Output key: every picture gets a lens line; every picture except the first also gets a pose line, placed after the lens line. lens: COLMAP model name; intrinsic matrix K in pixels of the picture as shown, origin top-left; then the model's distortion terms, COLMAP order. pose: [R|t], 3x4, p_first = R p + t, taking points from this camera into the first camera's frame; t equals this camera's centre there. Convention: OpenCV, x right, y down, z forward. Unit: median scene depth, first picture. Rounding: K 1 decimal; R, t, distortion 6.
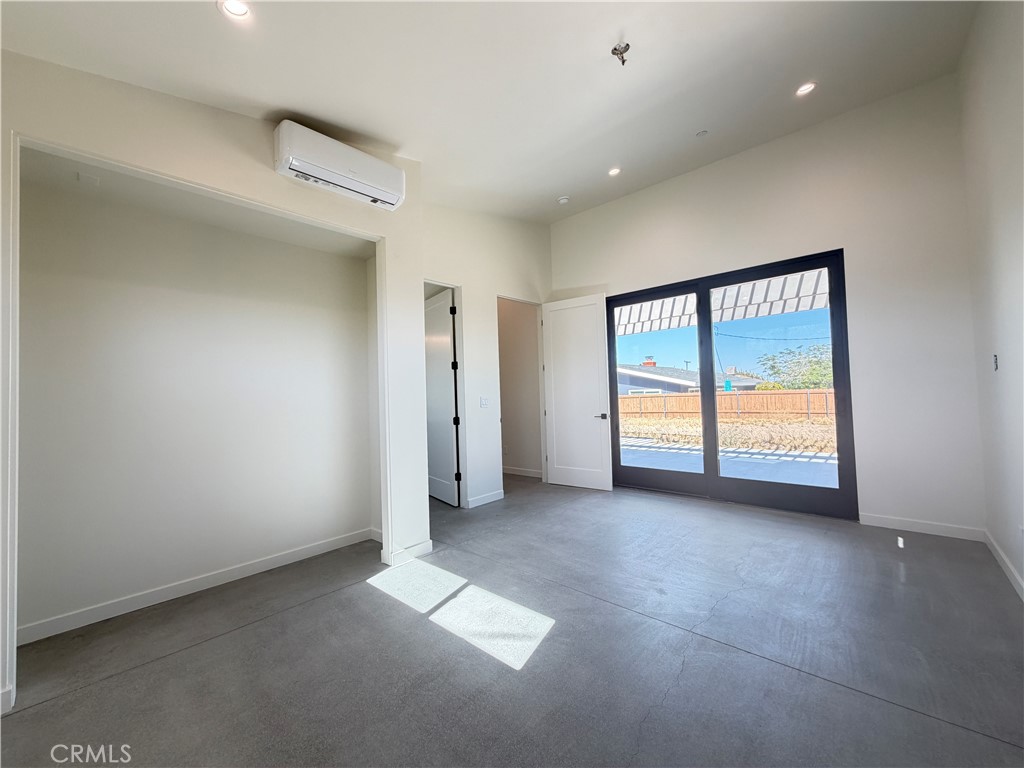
lens RADIAL K [[412.1, 0, 517.3], [0, 412.1, 387.8], [0, 0, 1]] dist [0.009414, 0.000391]
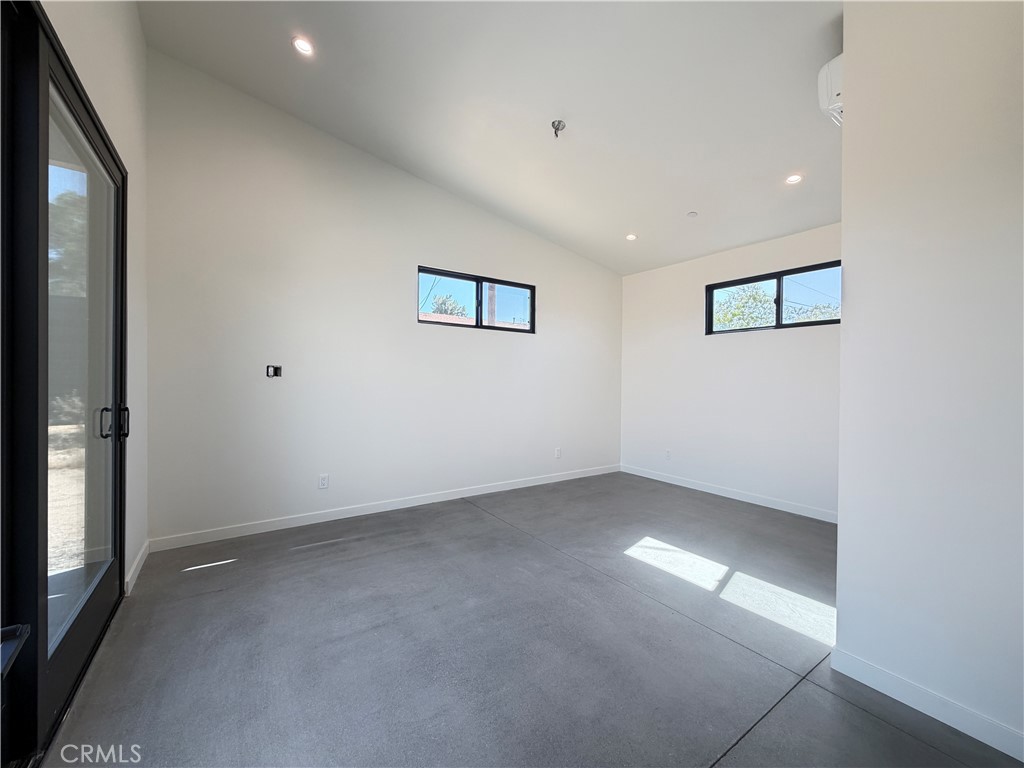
lens RADIAL K [[412.1, 0, 511.7], [0, 412.1, 382.4], [0, 0, 1]] dist [0.009414, 0.000391]
pose [[-0.969493, 0.029685, 0.243316, 0.084393], [0.026613, 0.999519, -0.015904, 0.016111], [-0.243671, -0.008943, -0.969817, 2.100807]]
